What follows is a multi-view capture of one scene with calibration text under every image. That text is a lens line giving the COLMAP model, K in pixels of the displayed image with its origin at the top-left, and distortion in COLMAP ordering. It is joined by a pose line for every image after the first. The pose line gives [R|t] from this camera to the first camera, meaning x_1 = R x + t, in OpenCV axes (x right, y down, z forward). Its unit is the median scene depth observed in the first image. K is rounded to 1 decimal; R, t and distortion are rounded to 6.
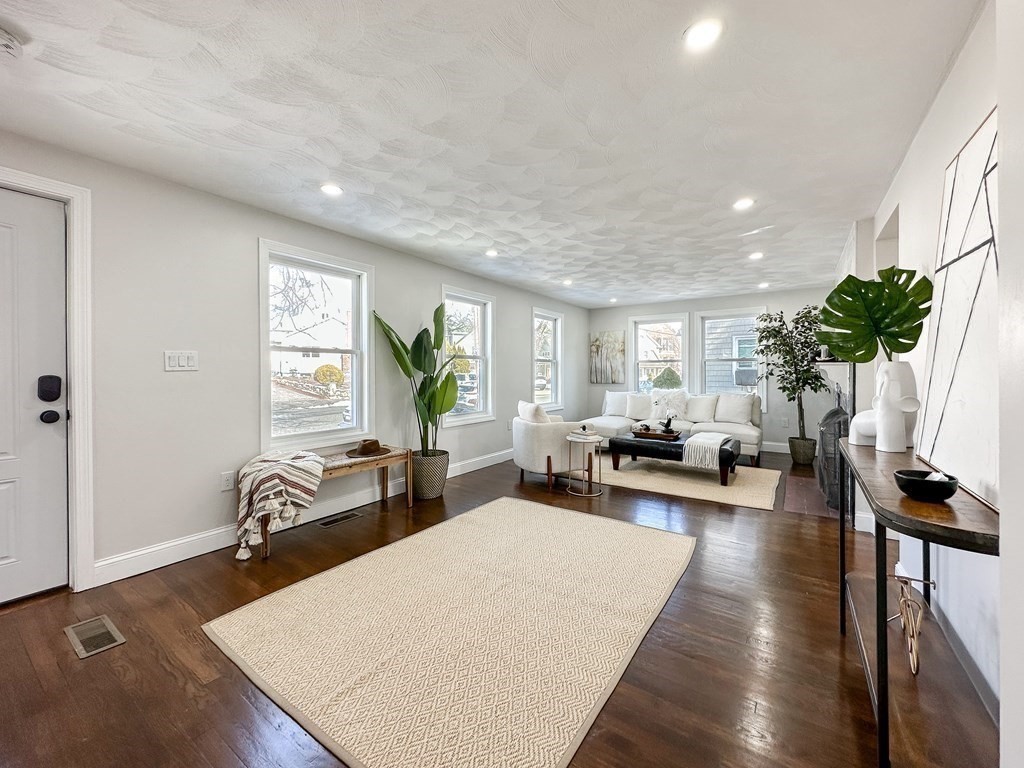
lens RADIAL K [[411.7, 0, 511.6], [0, 411.7, 374.0], [0, 0, 1]] dist [-0.000268, 0.000024]
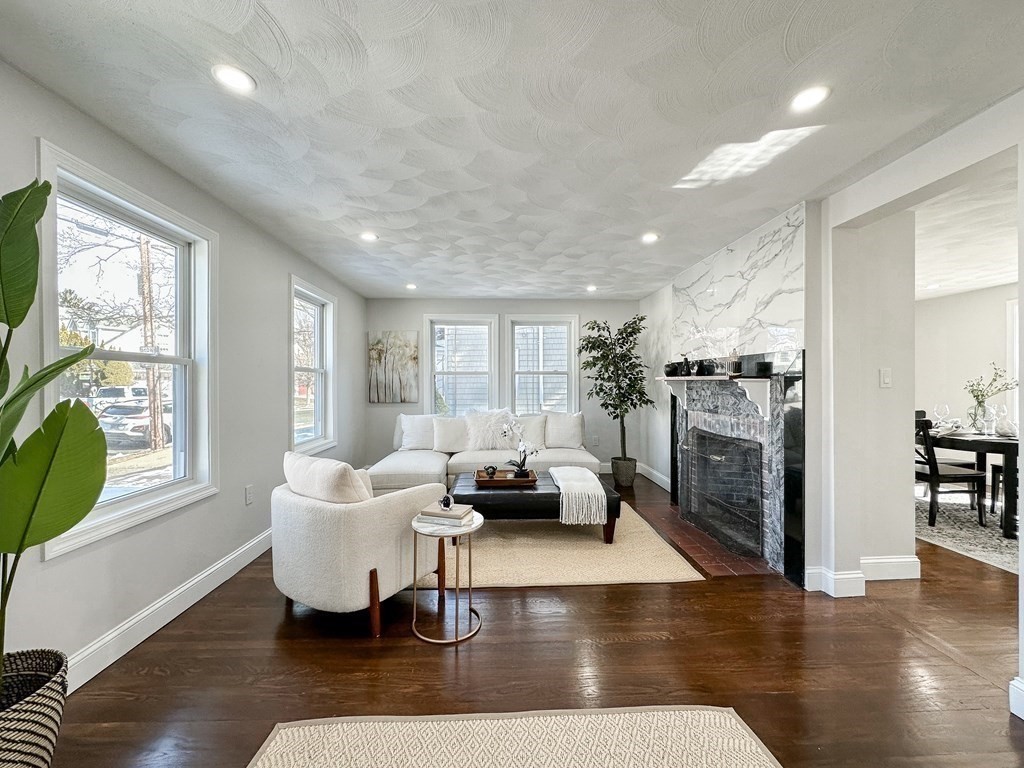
lens RADIAL K [[414.5, 0, 512.0], [0, 414.5, 384.0], [0, 0, 1]] dist [0.000545, 0.000372]
pose [[0.801707, -0.001864, 0.597715, -0.049964], [0.003404, 0.999993, -0.001447, -0.011253], [-0.597708, 0.003194, 0.801708, 0.390405]]
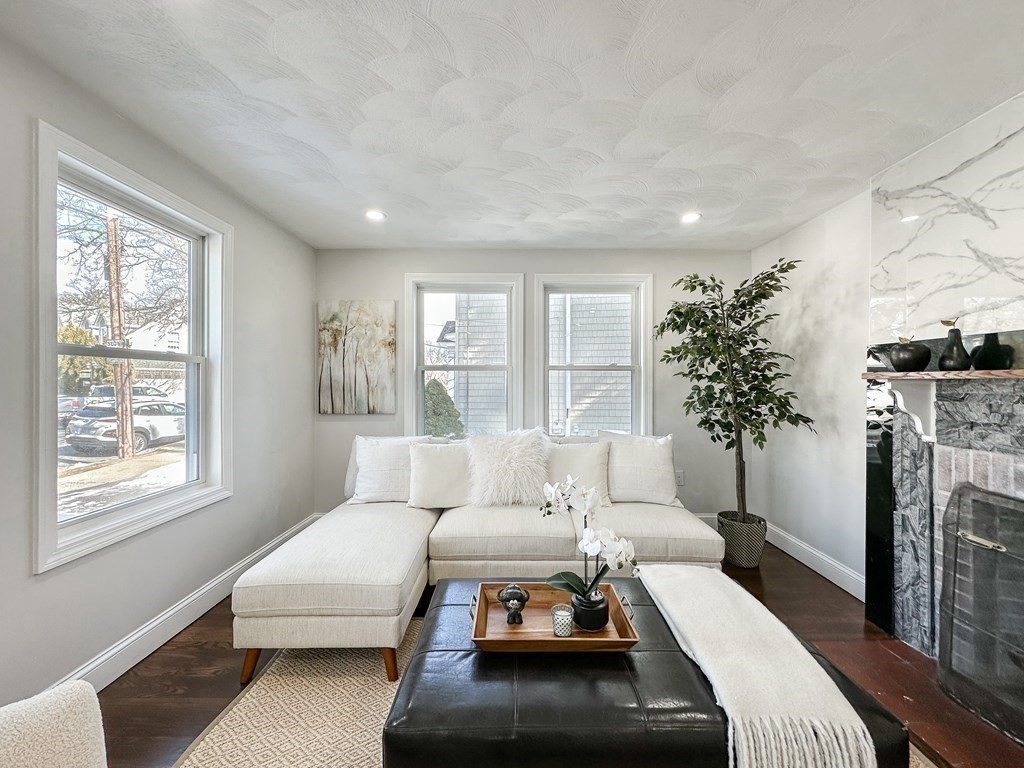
lens RADIAL K [[414.5, 0, 512.0], [0, 414.5, 384.0], [0, 0, 1]] dist [0.000545, 0.000372]
pose [[0.825959, 0.002842, 0.563723, 0.153962], [-0.001759, 0.999995, -0.002464, -0.013102], [-0.563727, 0.001043, 0.825960, 0.702476]]
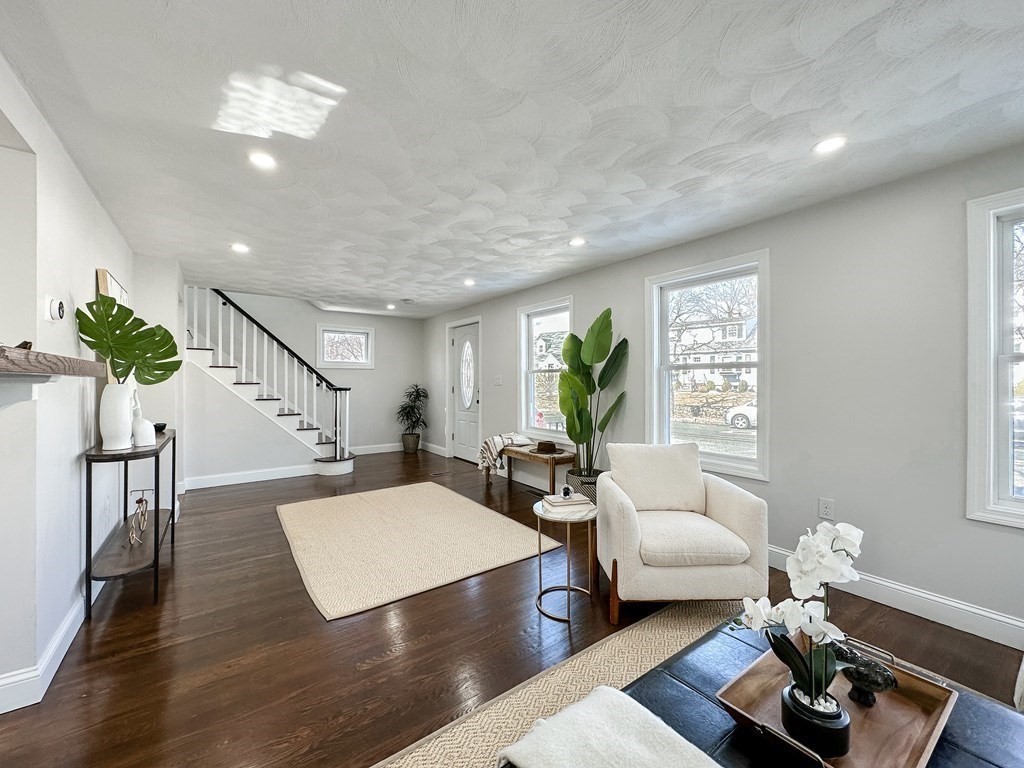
lens RADIAL K [[414.5, 0, 512.0], [0, 414.5, 384.0], [0, 0, 1]] dist [0.000545, 0.000372]
pose [[-0.340309, 0.007068, -0.940287, 0.536979], [-0.002146, 0.999963, 0.008293, -0.013818], [0.940311, 0.004841, -0.340282, 0.815318]]
